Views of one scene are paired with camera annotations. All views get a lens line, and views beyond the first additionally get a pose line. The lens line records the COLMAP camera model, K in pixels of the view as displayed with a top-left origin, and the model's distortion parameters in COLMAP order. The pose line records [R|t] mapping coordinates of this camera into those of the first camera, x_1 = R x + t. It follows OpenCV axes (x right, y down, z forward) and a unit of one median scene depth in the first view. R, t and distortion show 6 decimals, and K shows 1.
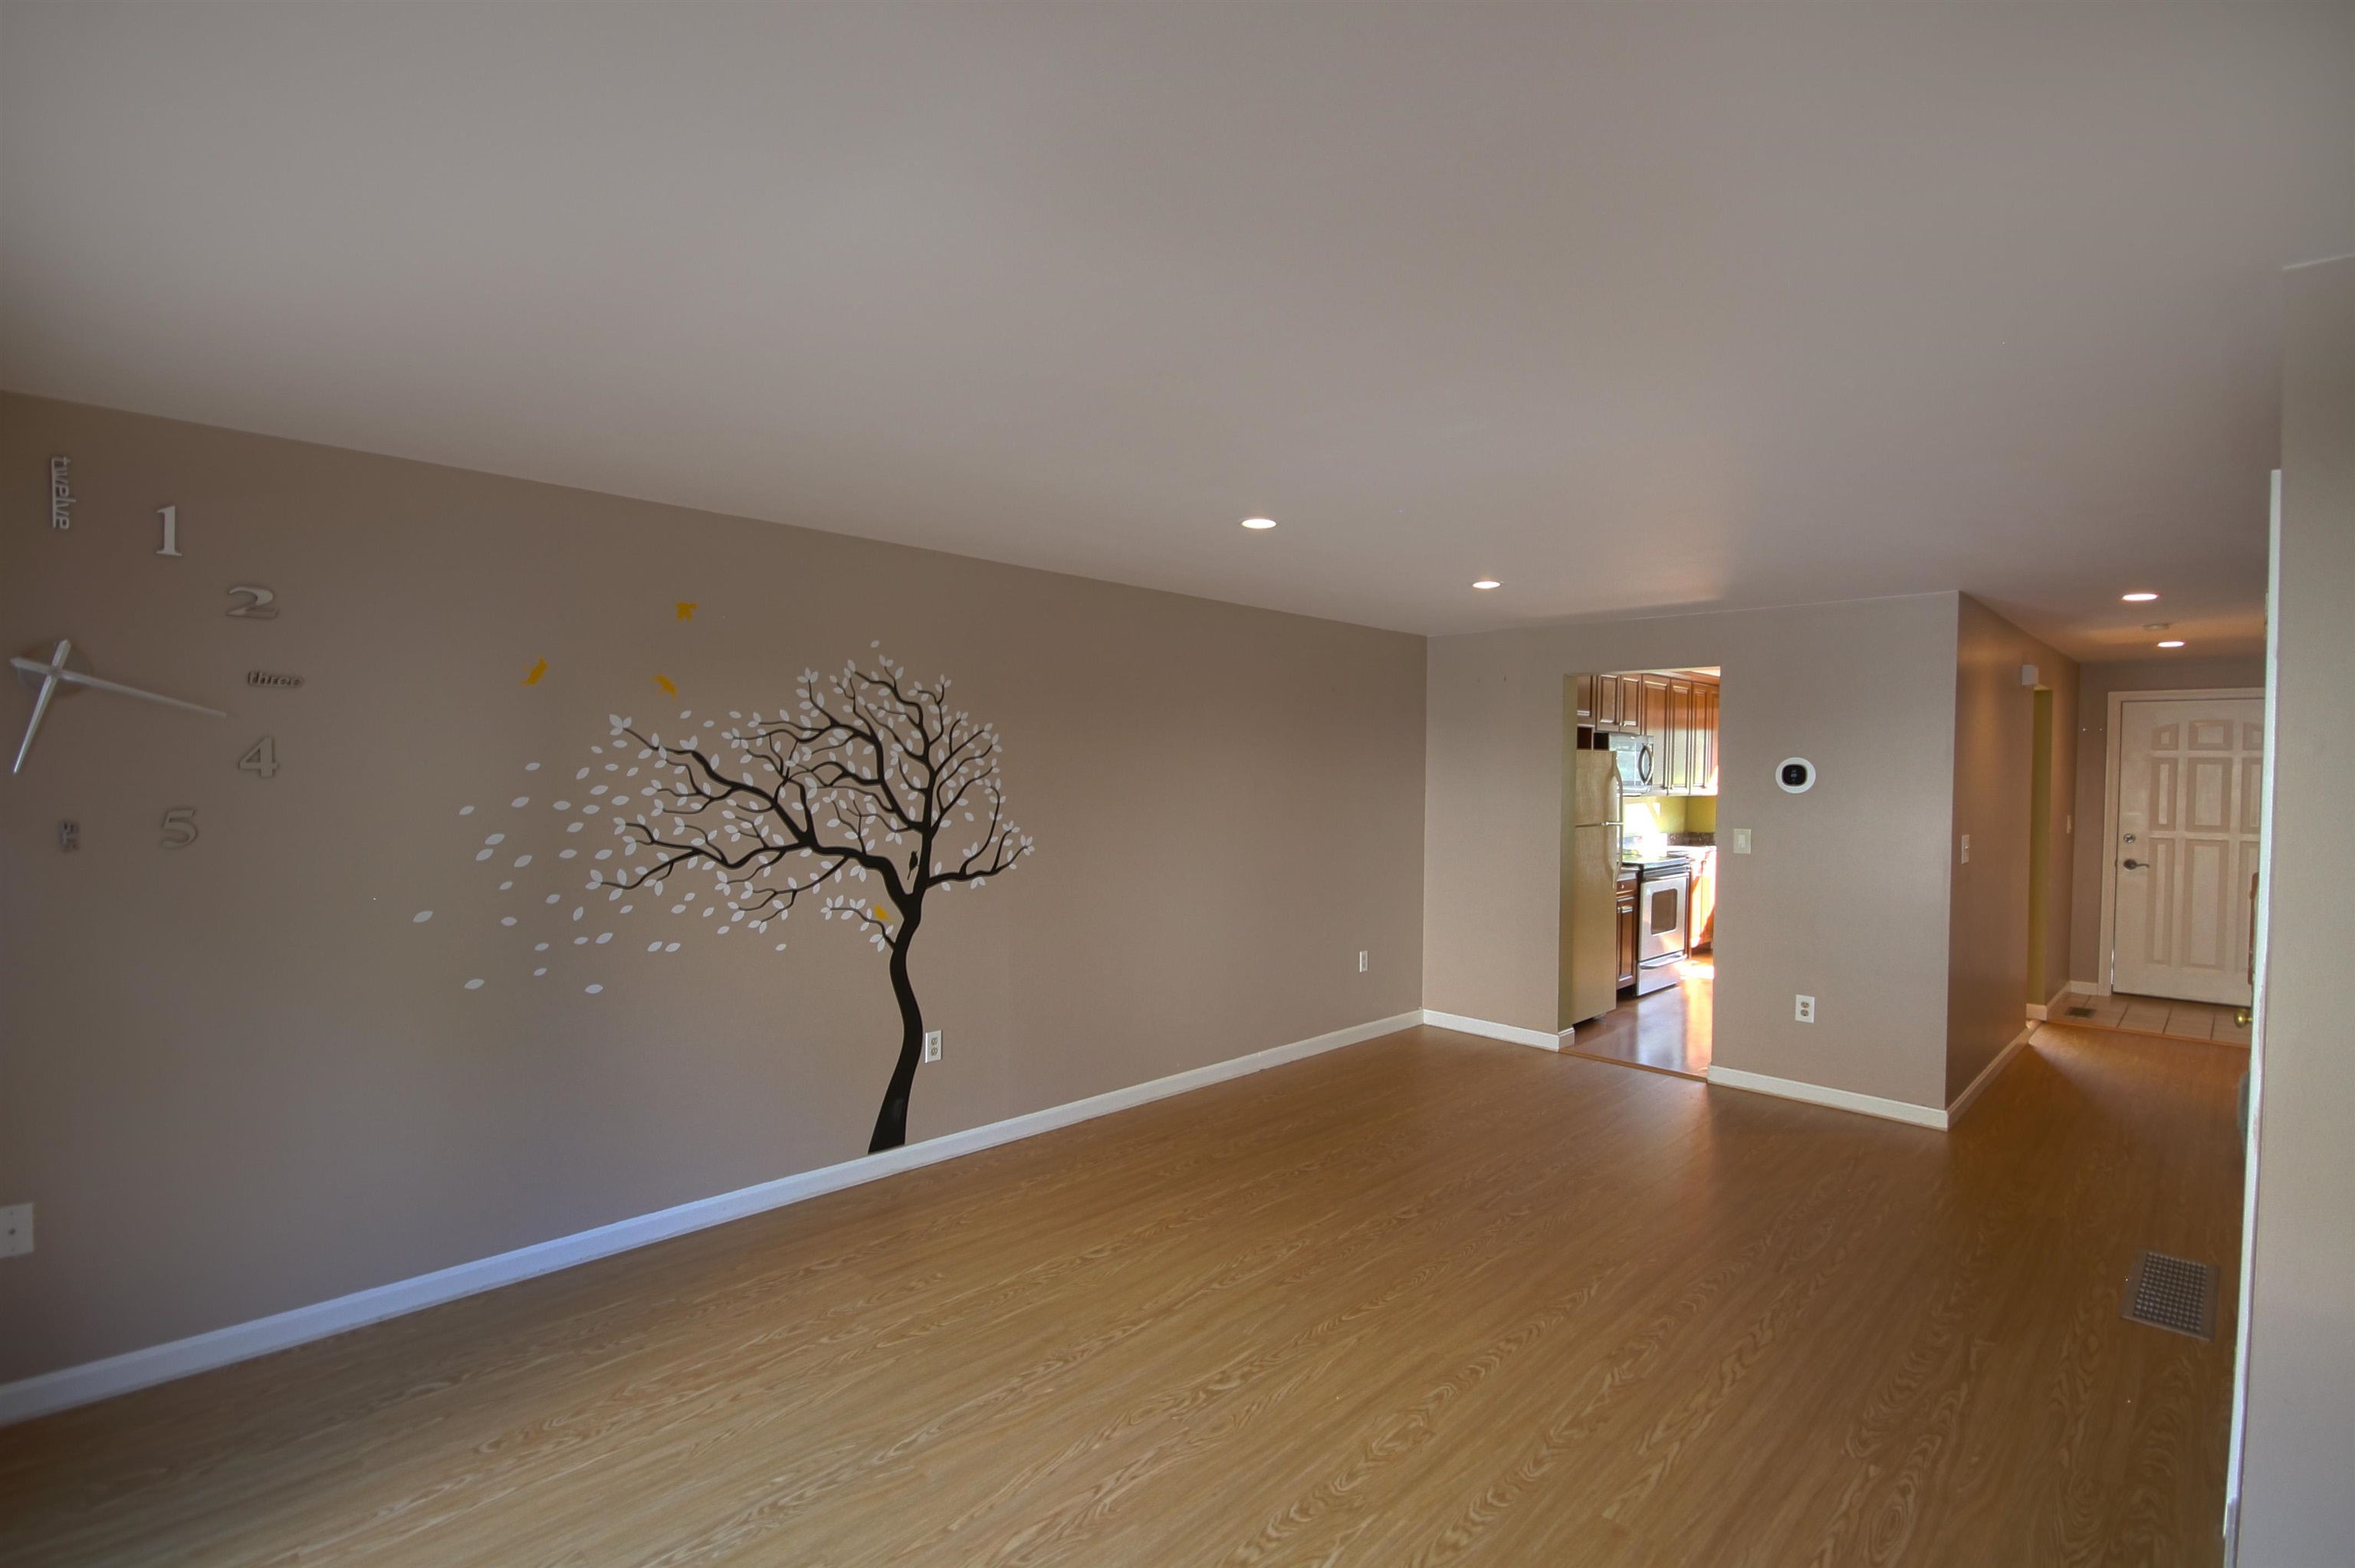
lens RADIAL K [[1089.8, 0, 1172.7], [0, 1089.8, 796.4], [0, 0, 1]] dist [0.004770, 0.000374]
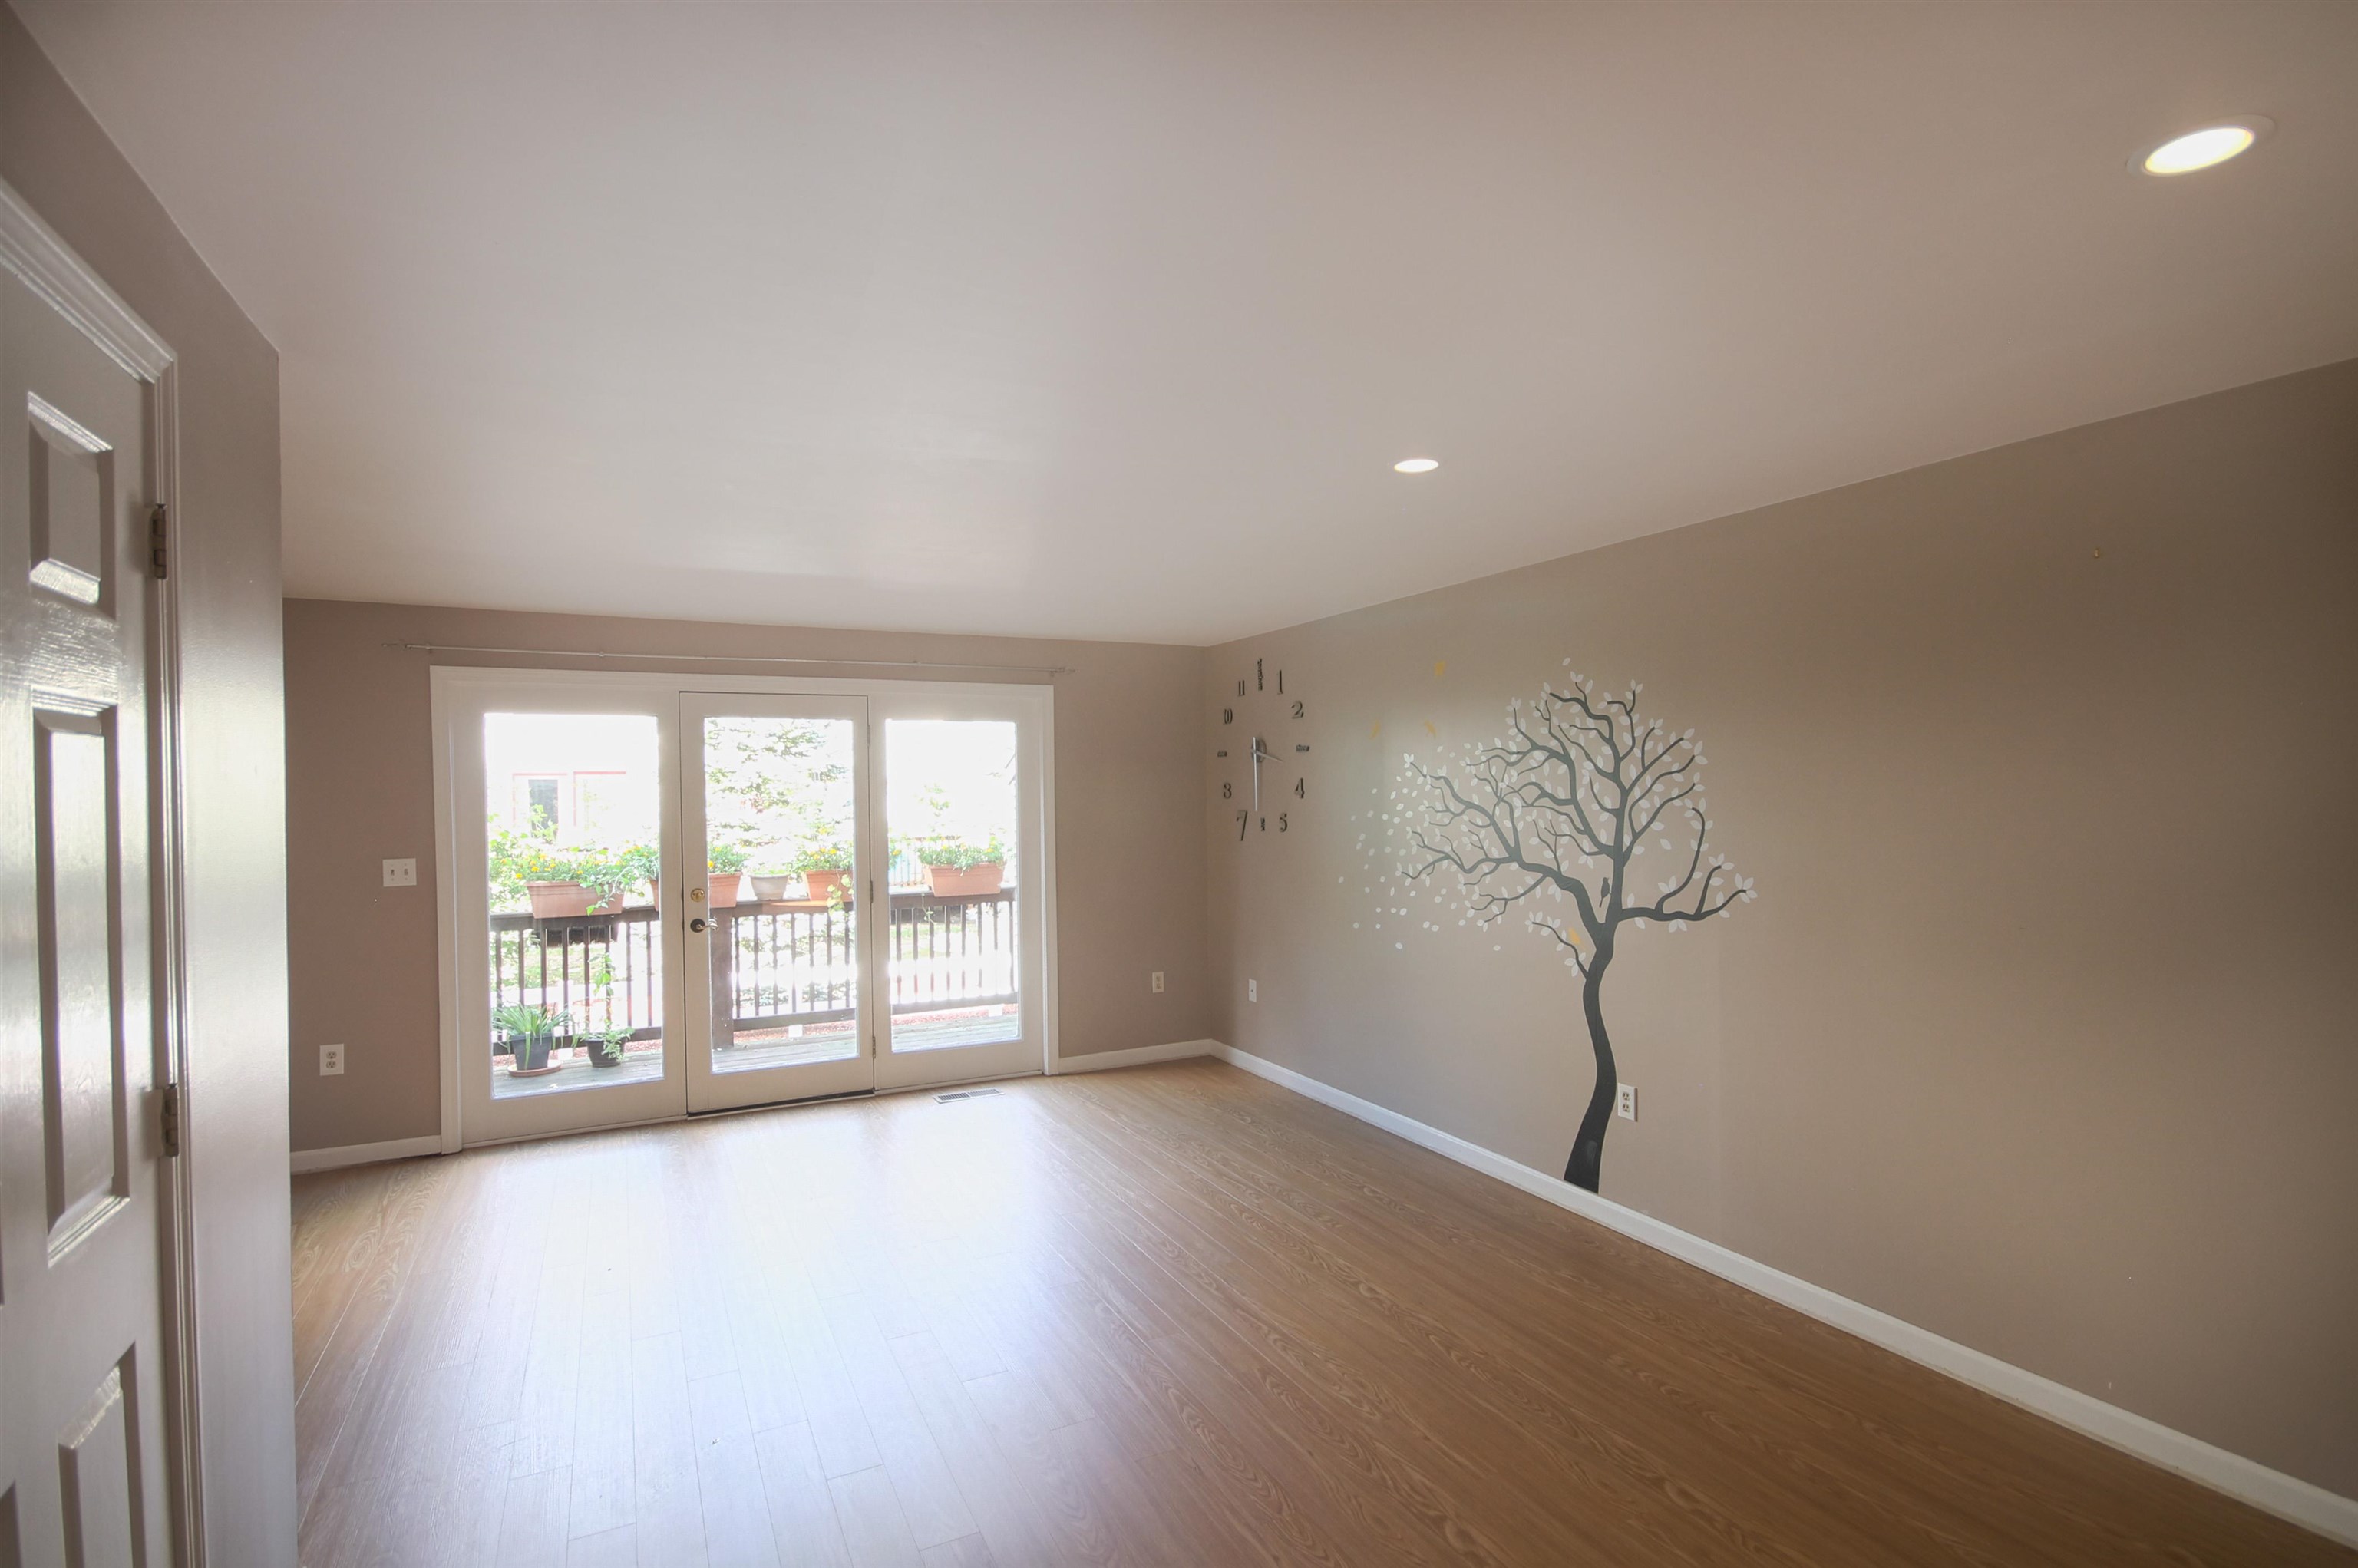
lens RADIAL K [[1091.3, 0, 1168.1], [0, 1091.3, 802.8], [0, 0, 1]] dist [0.004770, 0.000374]
pose [[-0.309755, -0.001801, -0.950815, 0.771058], [-0.020343, 0.999782, 0.004734, -0.009764], [0.950599, 0.020809, -0.309724, 0.959331]]
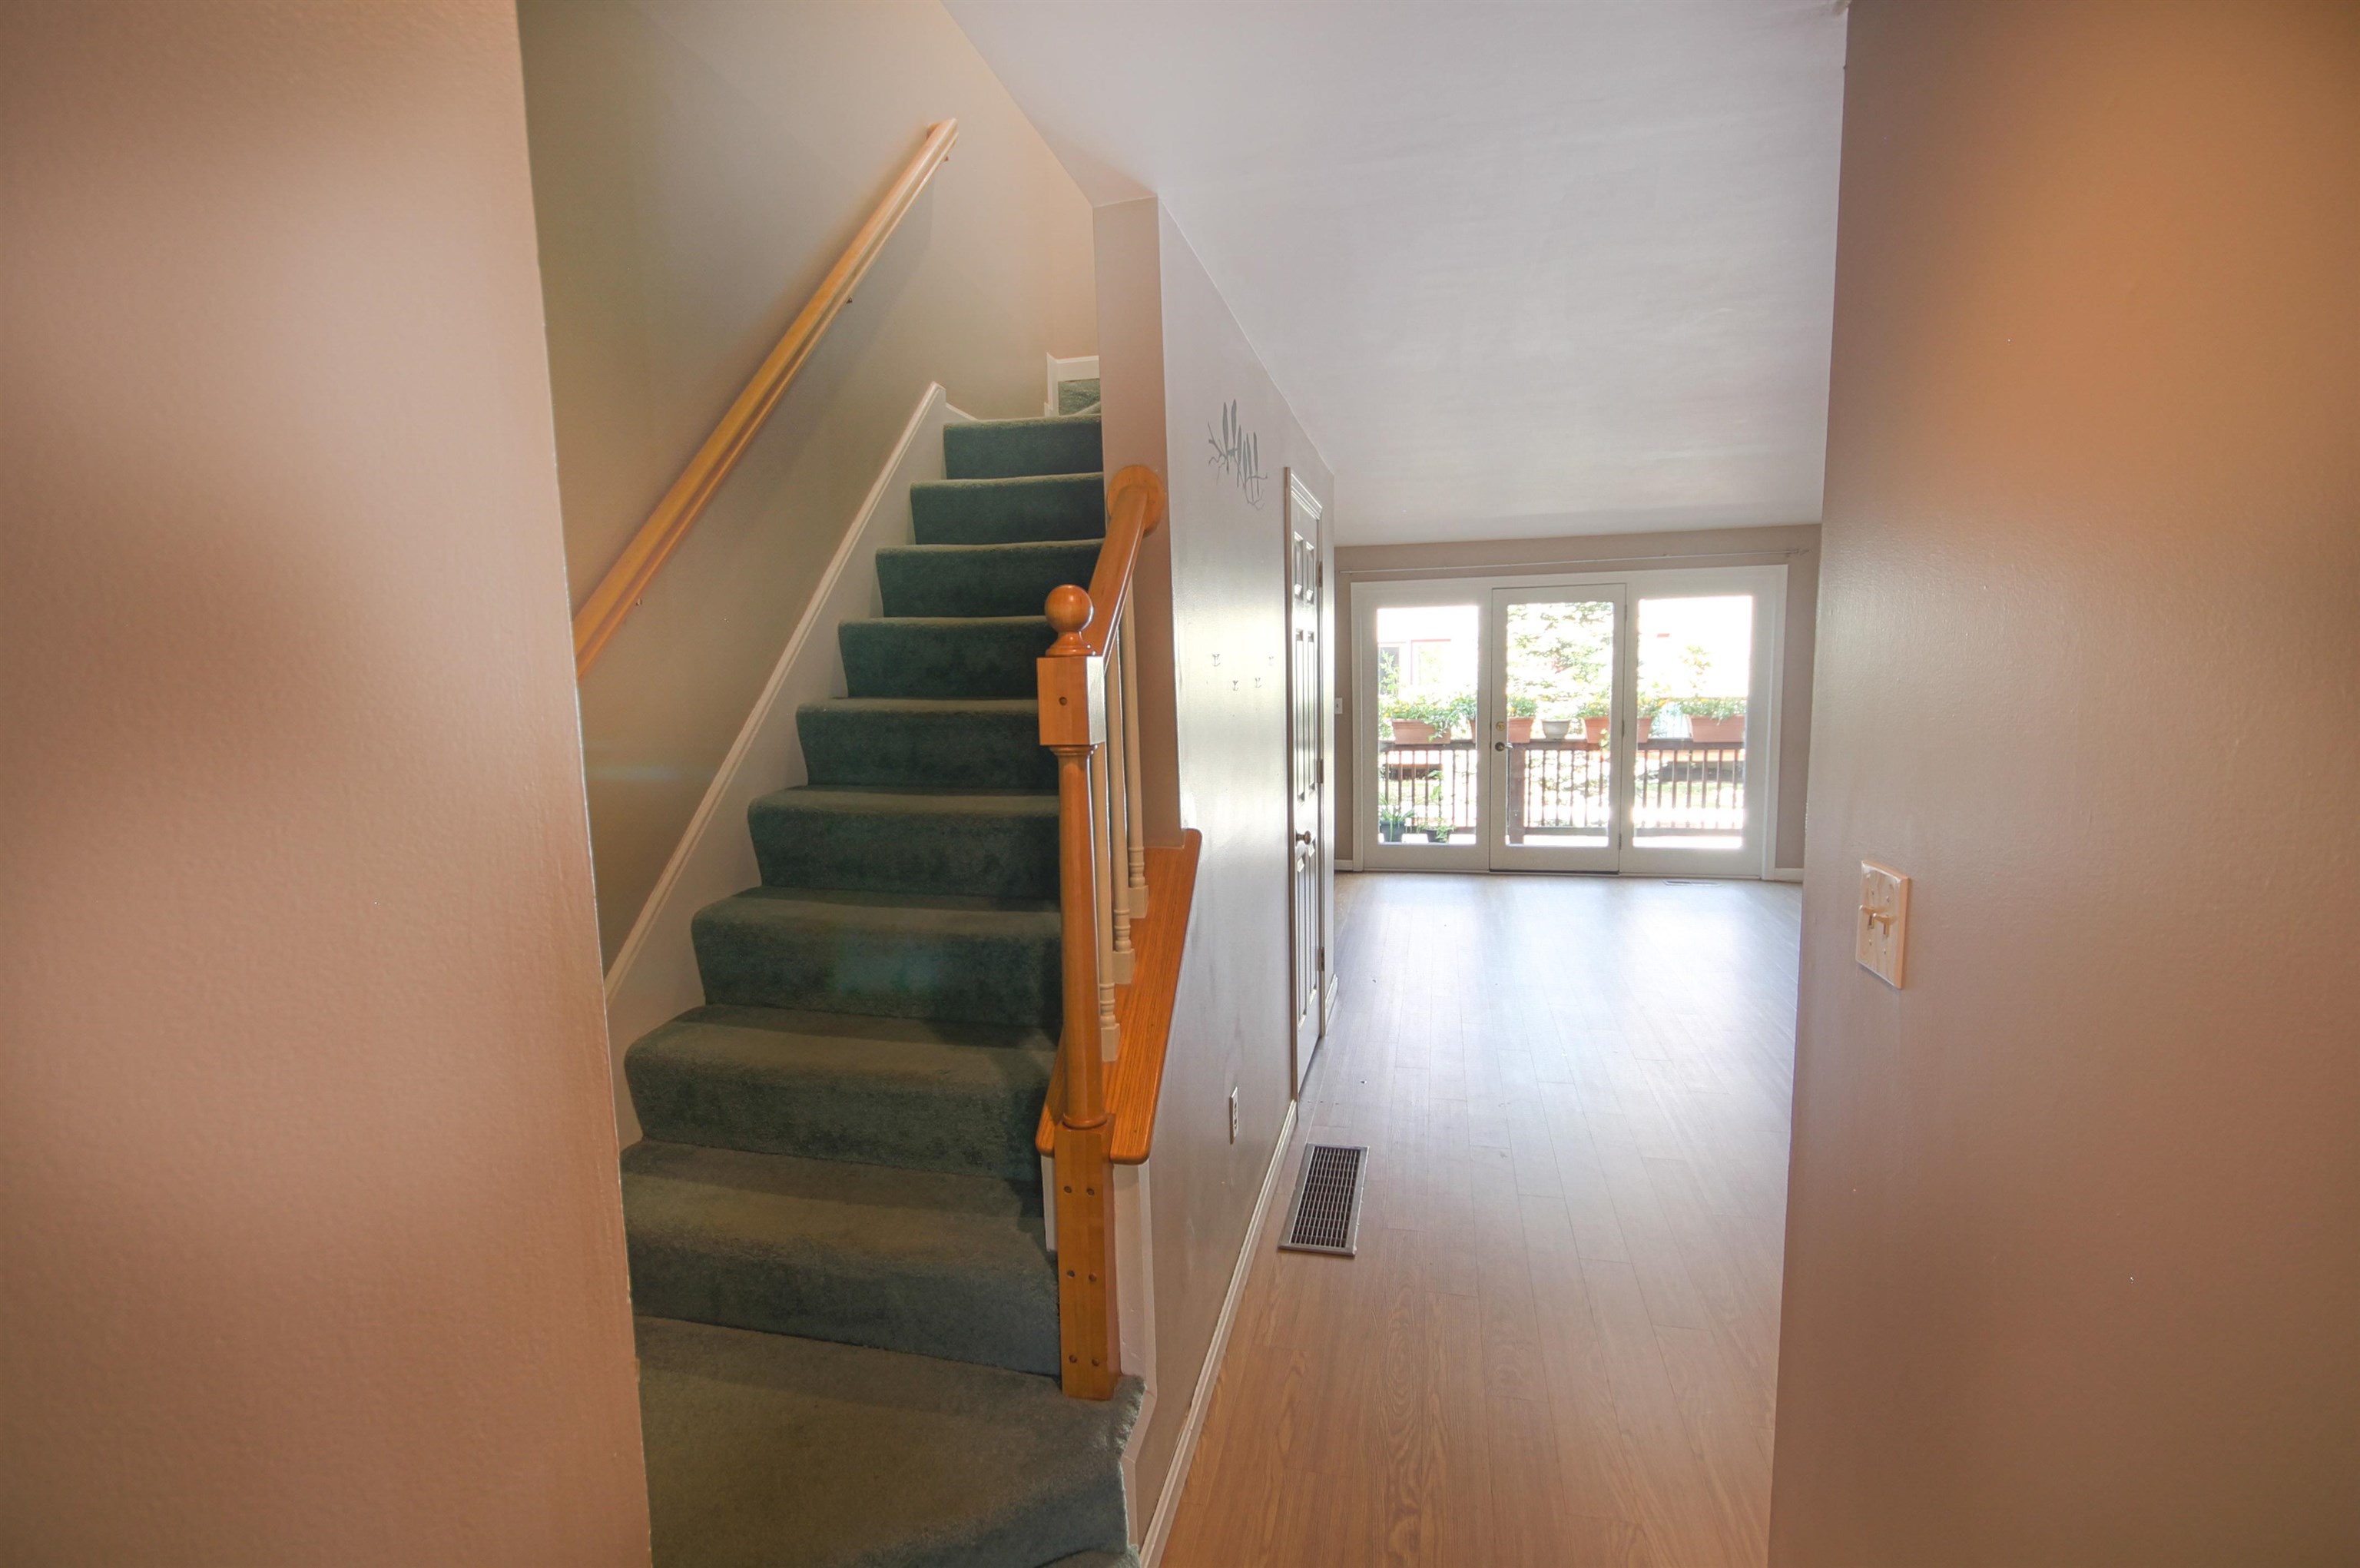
lens RADIAL K [[1092.3, 0, 1168.6], [0, 1092.3, 799.9], [0, 0, 1]] dist [0.004770, 0.000374]
pose [[-0.854140, 0.065760, -0.515869, 1.416134], [-0.006677, 0.990504, 0.137318, -0.017383], [0.520000, 0.120733, -0.845590, 1.558672]]
